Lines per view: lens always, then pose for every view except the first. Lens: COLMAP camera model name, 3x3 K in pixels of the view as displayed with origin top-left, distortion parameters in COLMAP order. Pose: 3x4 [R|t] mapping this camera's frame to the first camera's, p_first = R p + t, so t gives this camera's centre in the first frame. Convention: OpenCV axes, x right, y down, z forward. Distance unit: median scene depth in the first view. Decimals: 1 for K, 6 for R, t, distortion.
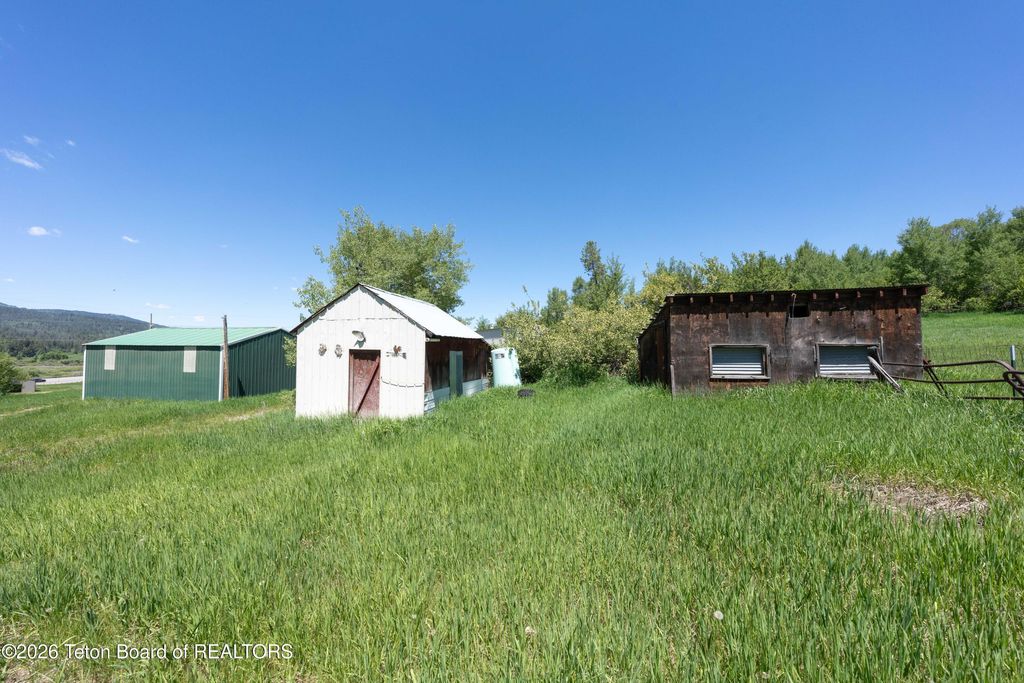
lens RADIAL K [[347.2, 0, 514.1], [0, 347.2, 343.6], [0, 0, 1]] dist [-0.005786, 0.000224]
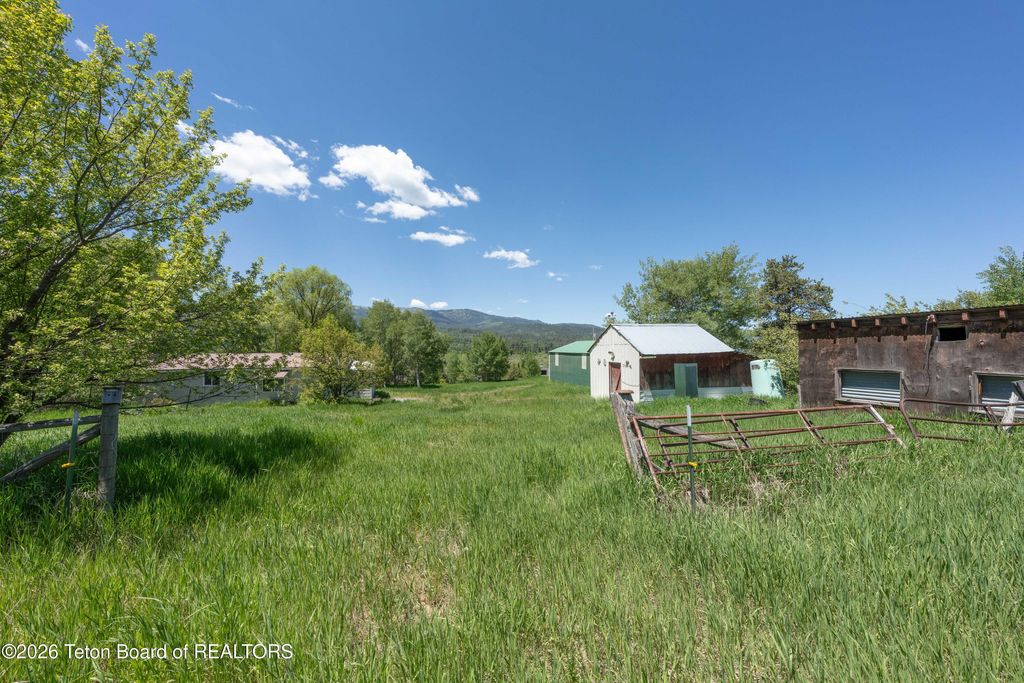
lens RADIAL K [[358.3, 0, 511.3], [0, 358.3, 346.1], [0, 0, 1]] dist [-0.000071, 0.000042]
pose [[0.491592, -0.016068, -0.870677, 0.876943], [0.028075, 0.999602, -0.002596, -0.075039], [0.870373, -0.023168, 0.491848, -0.321491]]
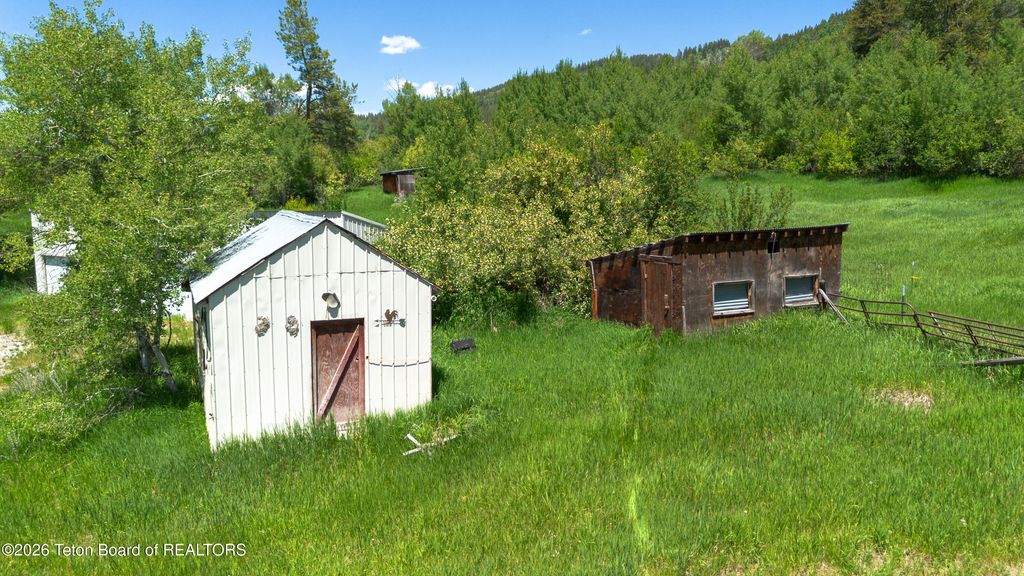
lens RADIAL K [[726.4, 0, 512.9], [0, 726.4, 283.7], [0, 0, 1]] dist [0.069438, -0.063607]
pose [[0.806569, -0.081031, 0.585560, -0.982836], [-0.001733, 0.990232, 0.139418, -0.247626], [-0.591138, -0.113465, 0.798550, -0.300119]]
